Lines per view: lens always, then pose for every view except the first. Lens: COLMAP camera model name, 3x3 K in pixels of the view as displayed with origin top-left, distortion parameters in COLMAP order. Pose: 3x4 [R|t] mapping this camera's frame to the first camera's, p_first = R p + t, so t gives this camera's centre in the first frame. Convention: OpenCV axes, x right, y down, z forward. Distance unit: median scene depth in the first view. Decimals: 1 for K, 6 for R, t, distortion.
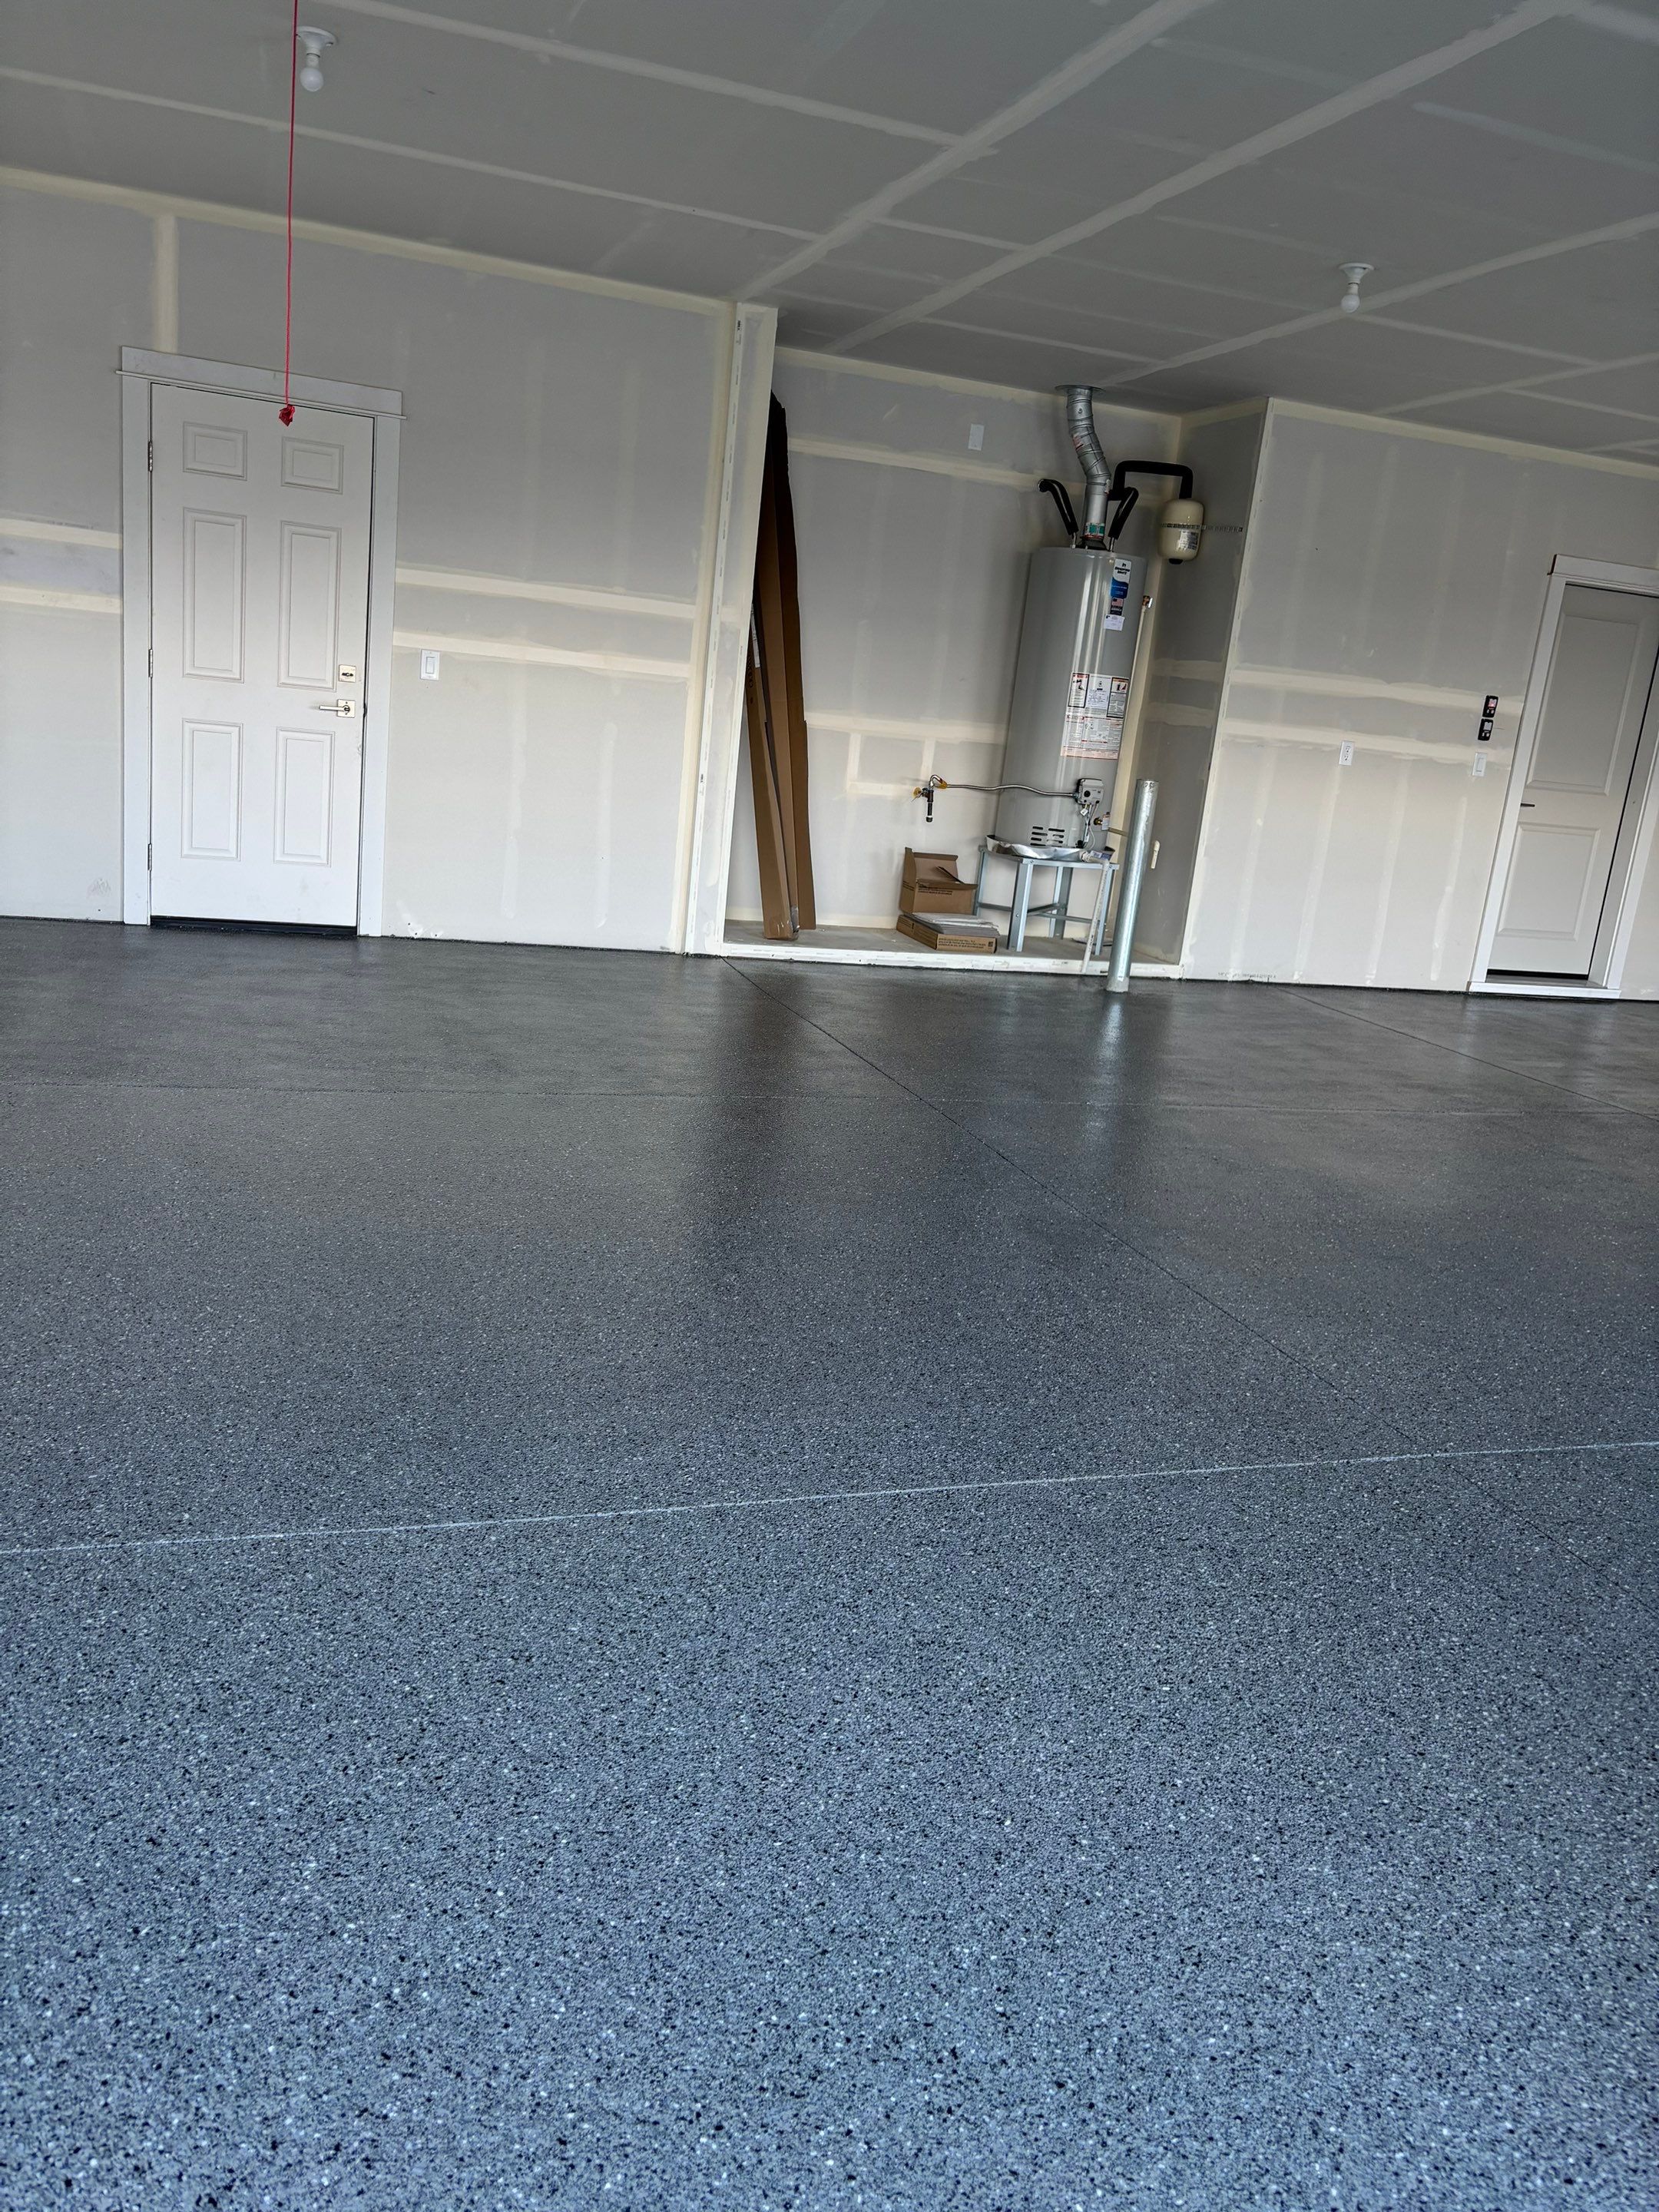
lens RADIAL K [[1648.8, 0, 781.7], [0, 1648.8, 1170.1], [0, 0, 1]] dist [-0.003082, -0.035035]
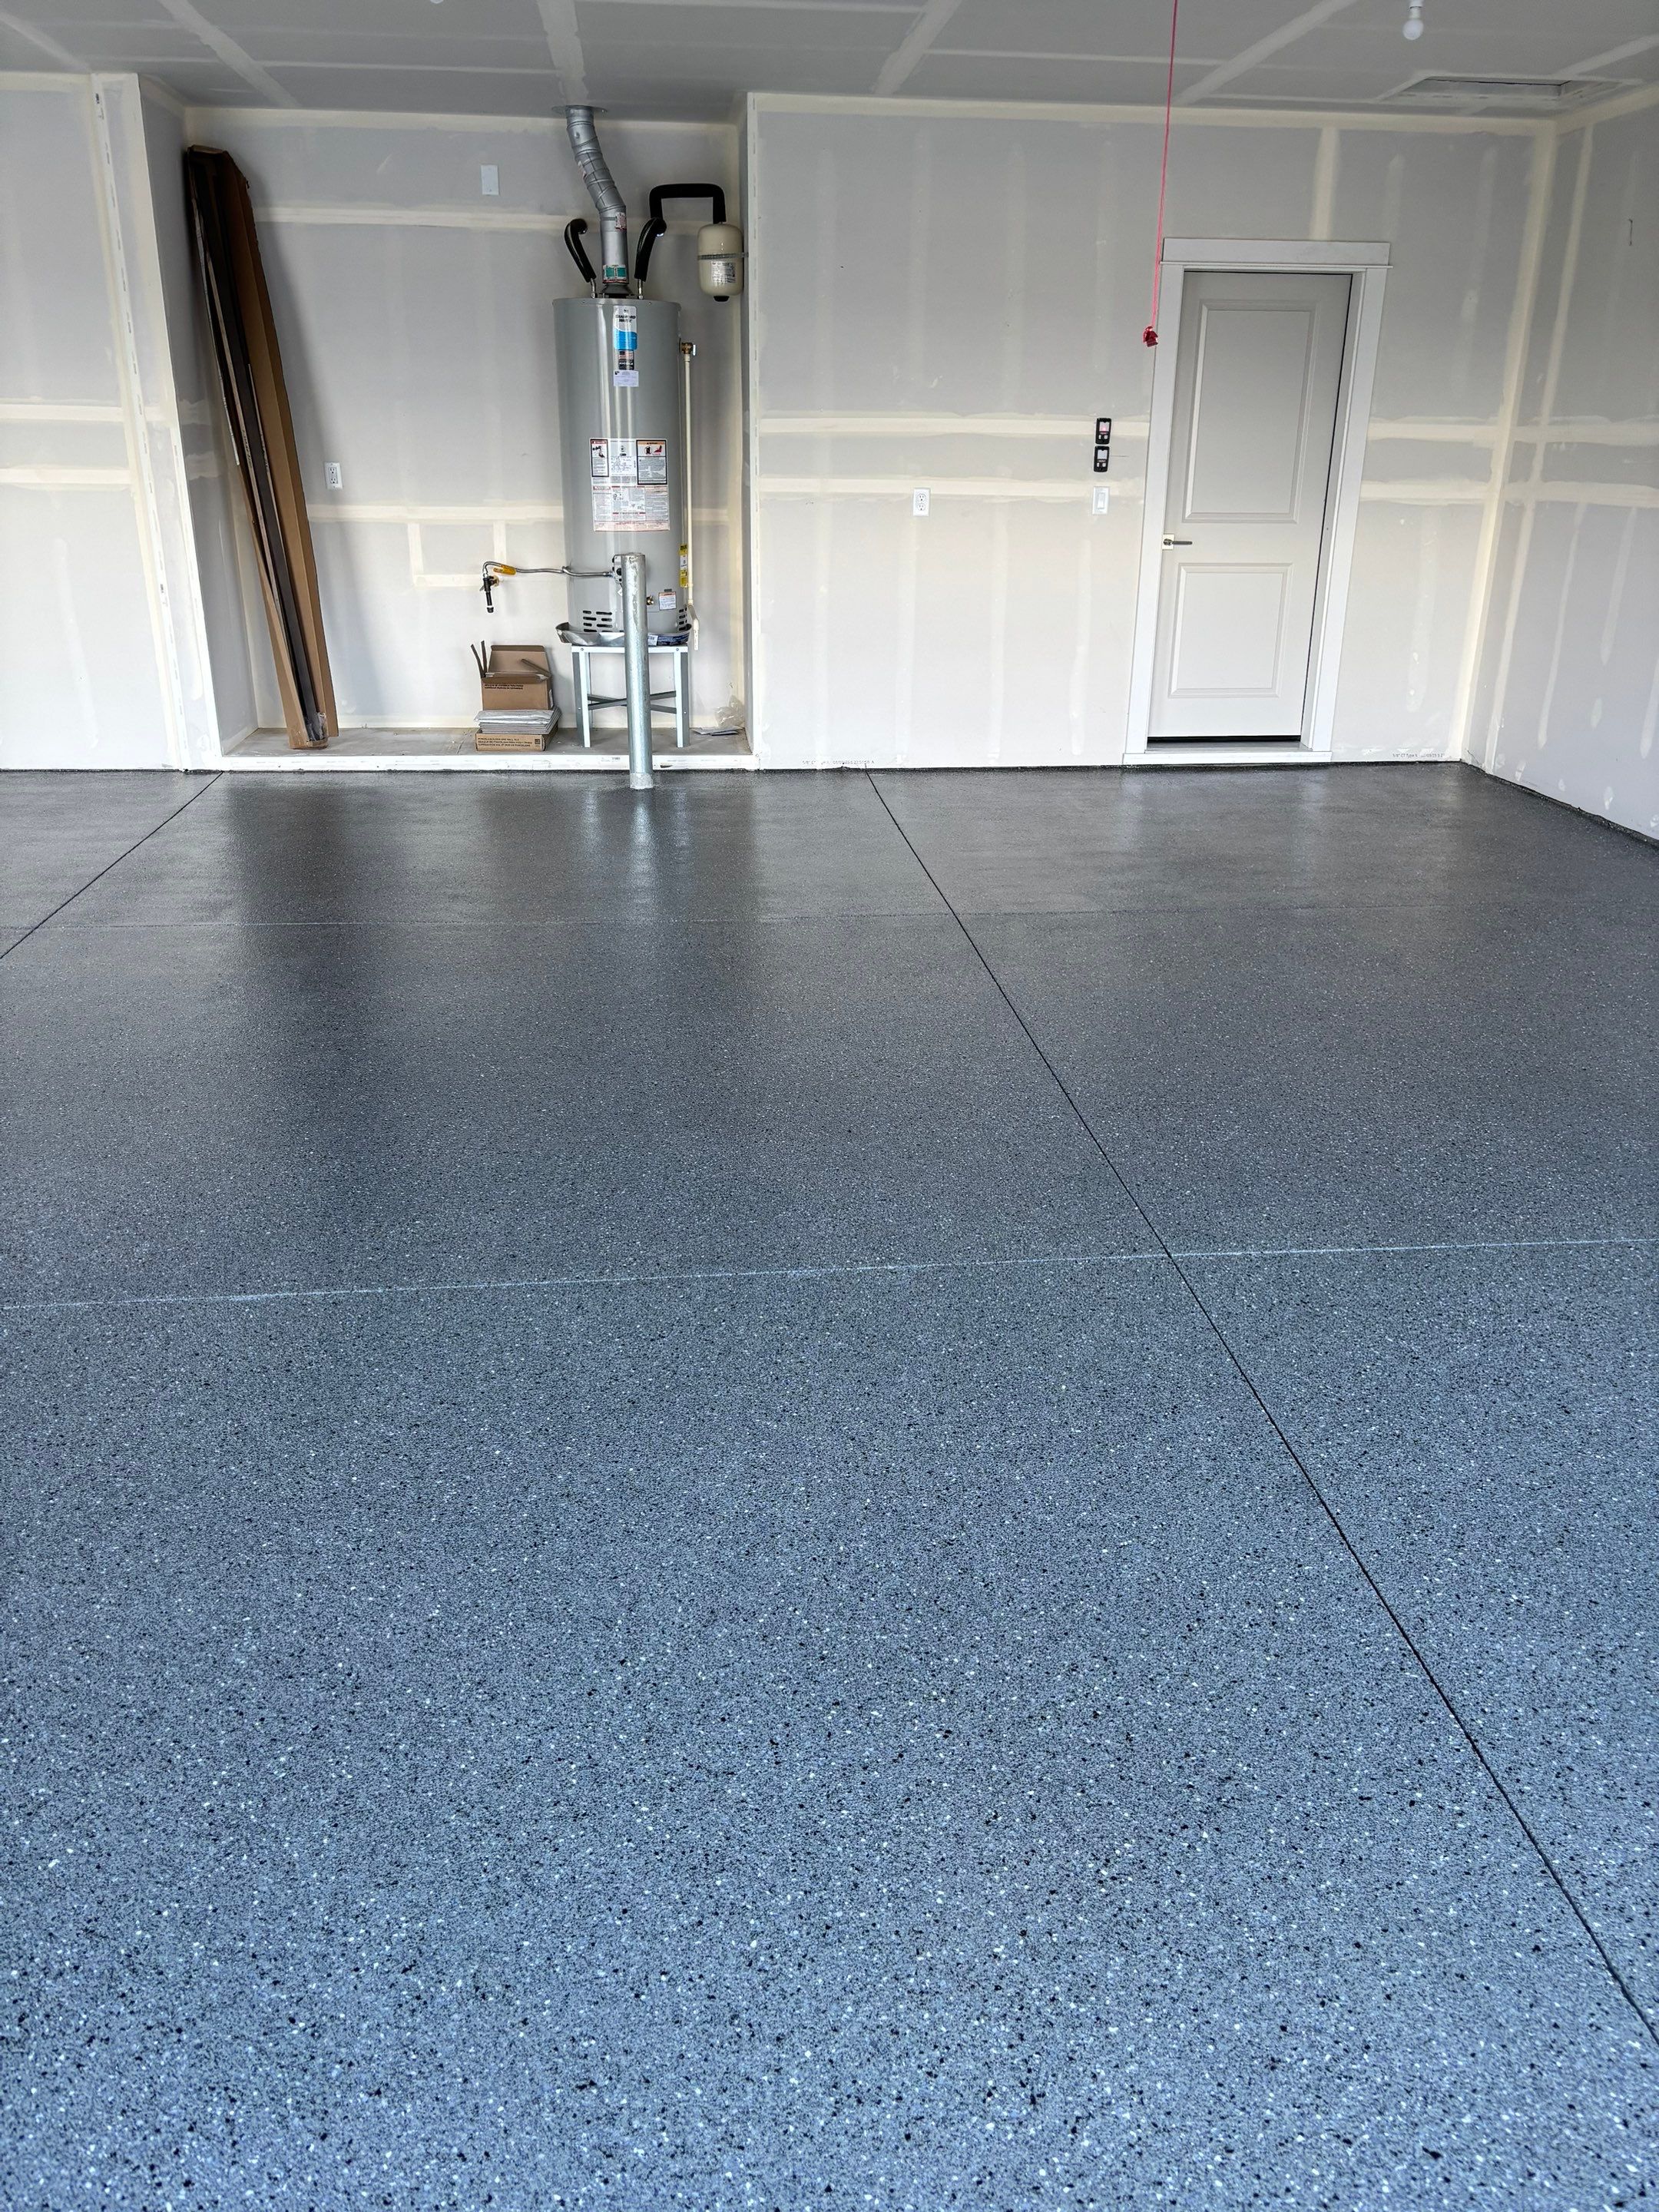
lens RADIAL K [[1690.8, 0, 822.2], [0, 1690.8, 1123.2], [0, 0, 1]] dist [0.017376, -0.012552]
pose [[0.976191, -0.000277, -0.216911, 0.496868], [0.022529, 0.994720, 0.100122, -0.012104], [0.215738, -0.102625, 0.971043, 0.063615]]
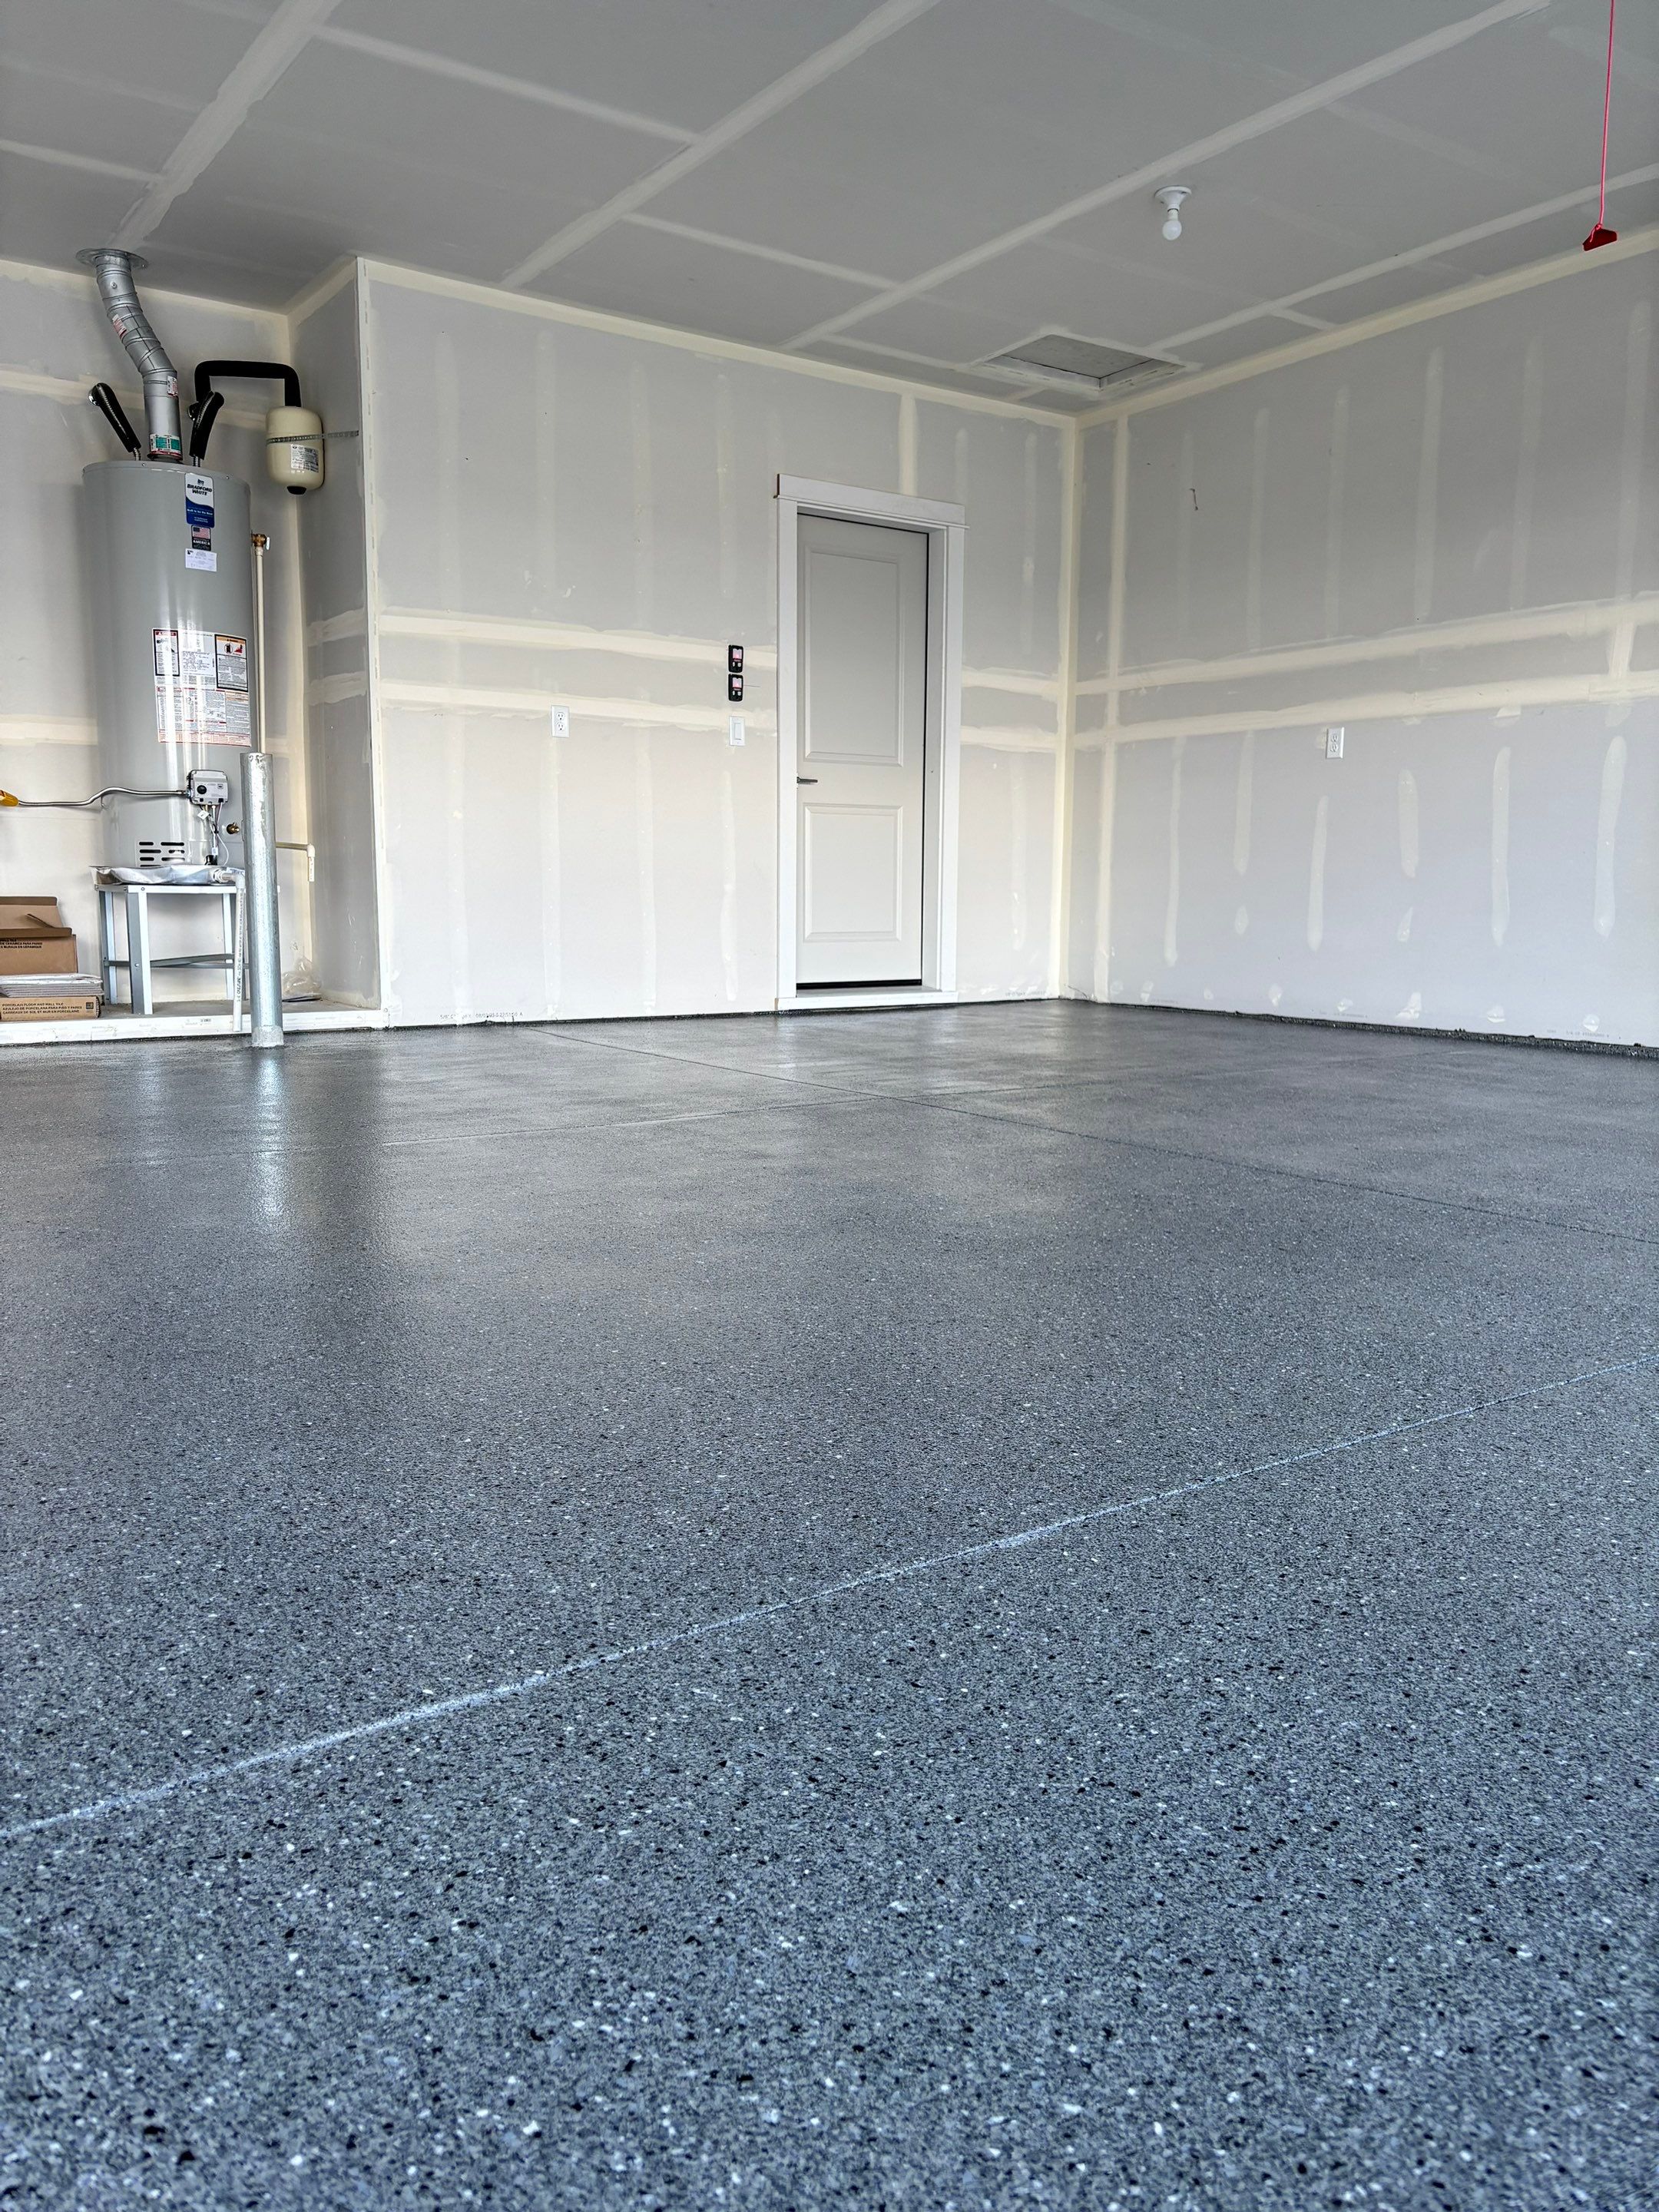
lens RADIAL K [[1690.8, 0, 822.2], [0, 1690.8, 1123.2], [0, 0, 1]] dist [0.017376, -0.012552]
pose [[0.949757, -0.128271, 0.285496, 0.209716], [0.161577, 0.982156, -0.096239, 0.032797], [-0.268057, 0.137534, 0.953536, 0.227336]]
